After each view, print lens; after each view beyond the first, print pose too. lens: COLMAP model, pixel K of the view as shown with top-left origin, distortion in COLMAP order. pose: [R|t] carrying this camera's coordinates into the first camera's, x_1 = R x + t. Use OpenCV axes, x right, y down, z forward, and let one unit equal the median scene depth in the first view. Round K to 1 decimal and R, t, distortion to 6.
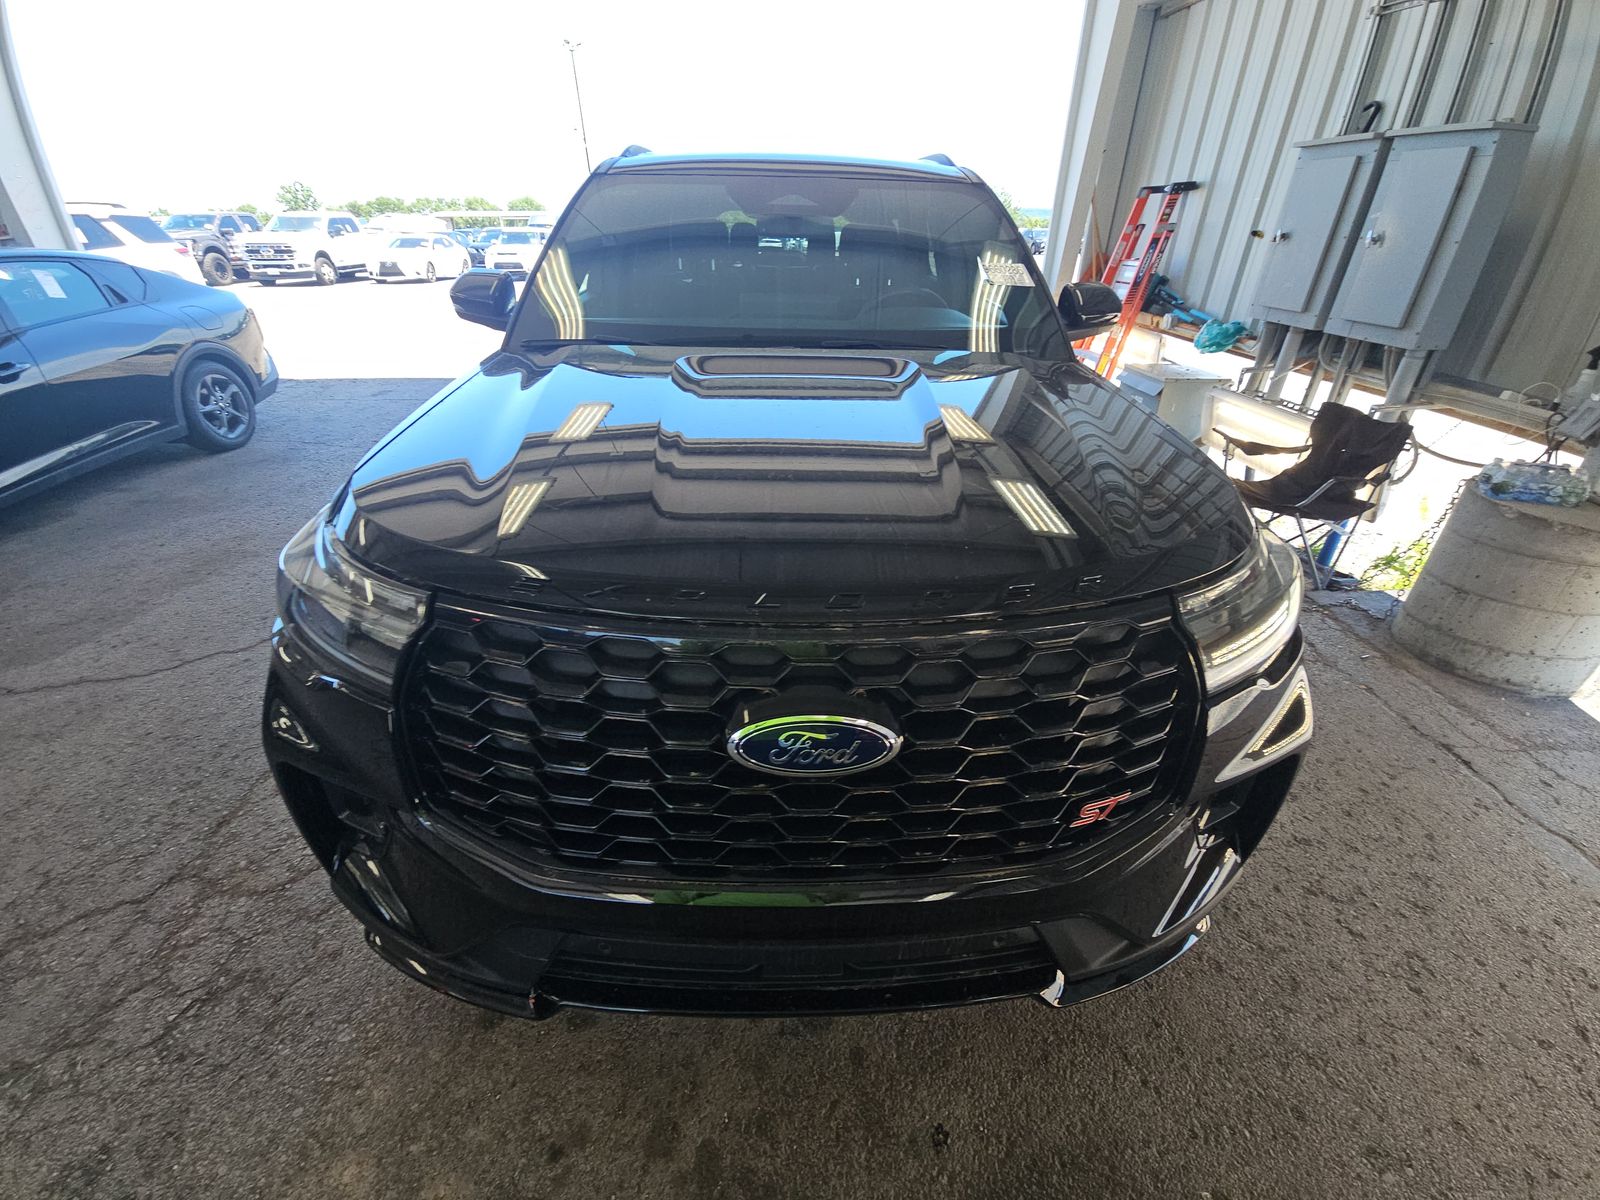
lens RADIAL K [[646.8, 0, 803.2], [0, 646.8, 587.4], [0, 0, 1]] dist [-0.000196, -0.000067]
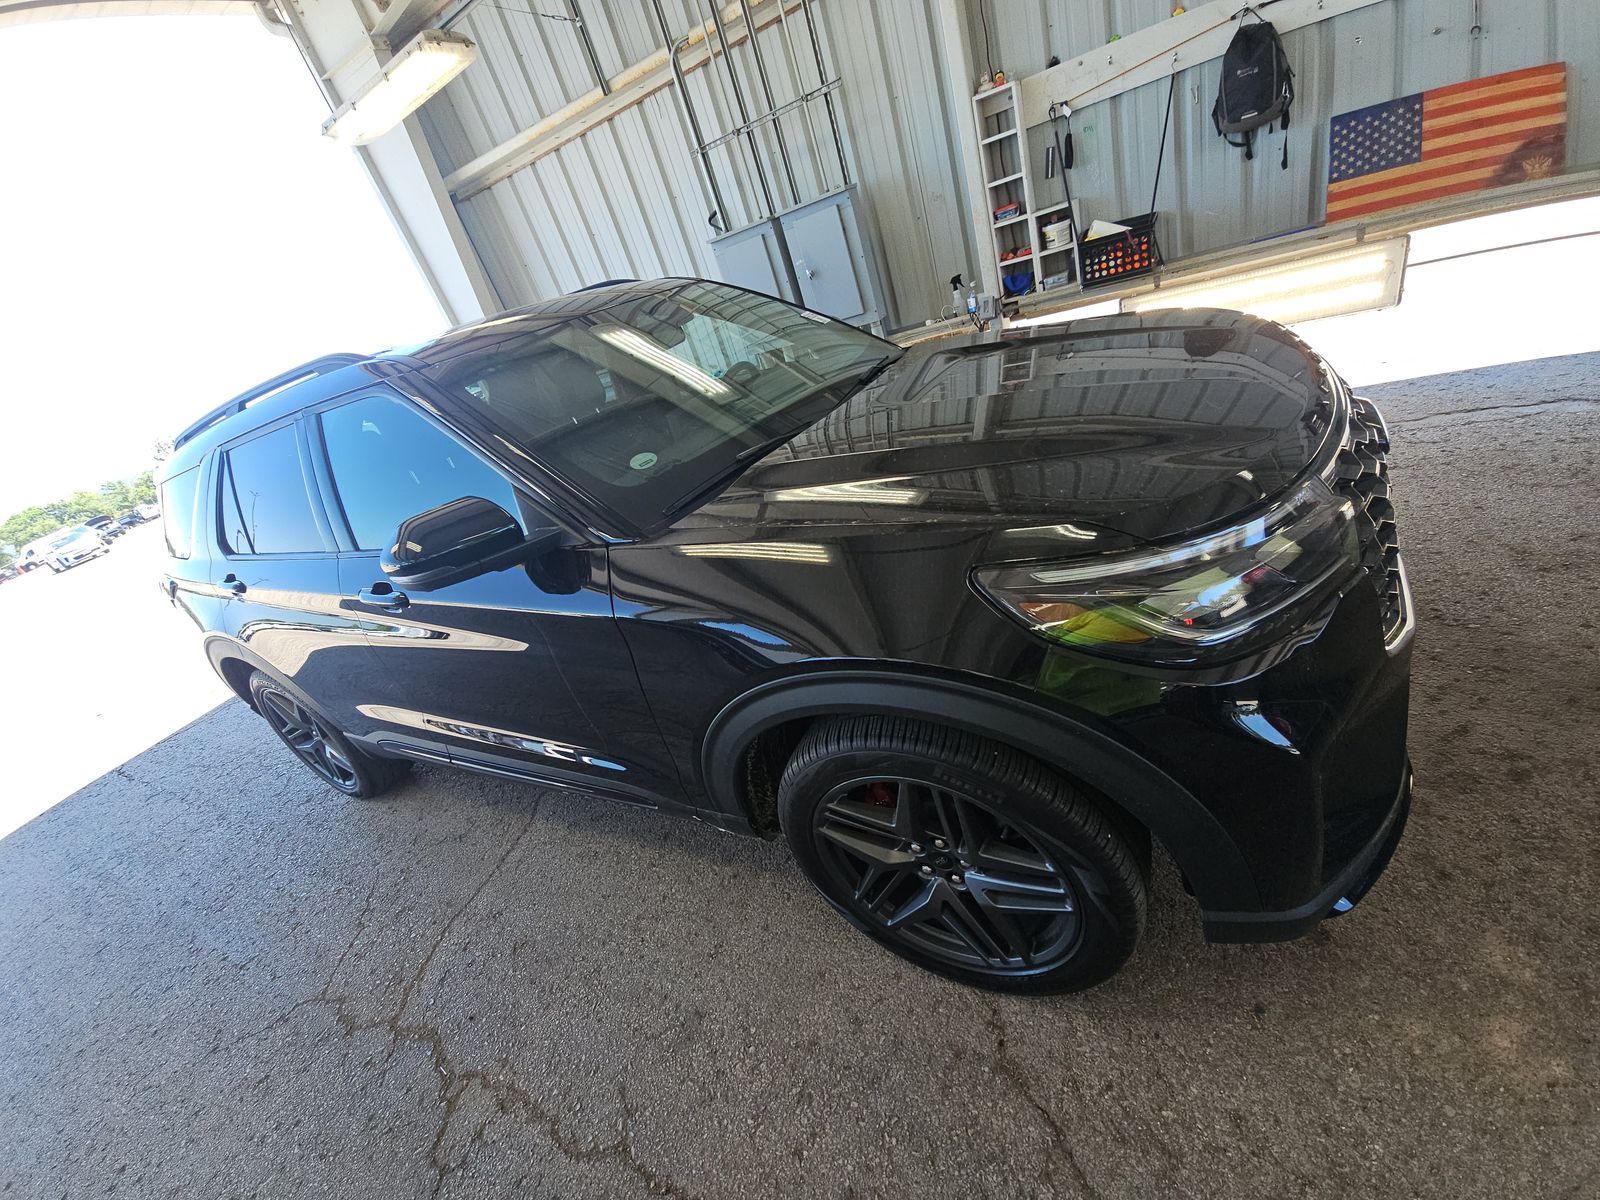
lens RADIAL K [[651.1, 0, 800.0], [0, 651.1, 600.0], [0, 0, 1]] dist [0.025925, -0.021010]
pose [[0.476682, -0.546771, 0.688343, -0.731919], [0.686120, 0.720924, 0.097509, -0.191496], [-0.549558, 0.425805, 0.718802, 0.292081]]
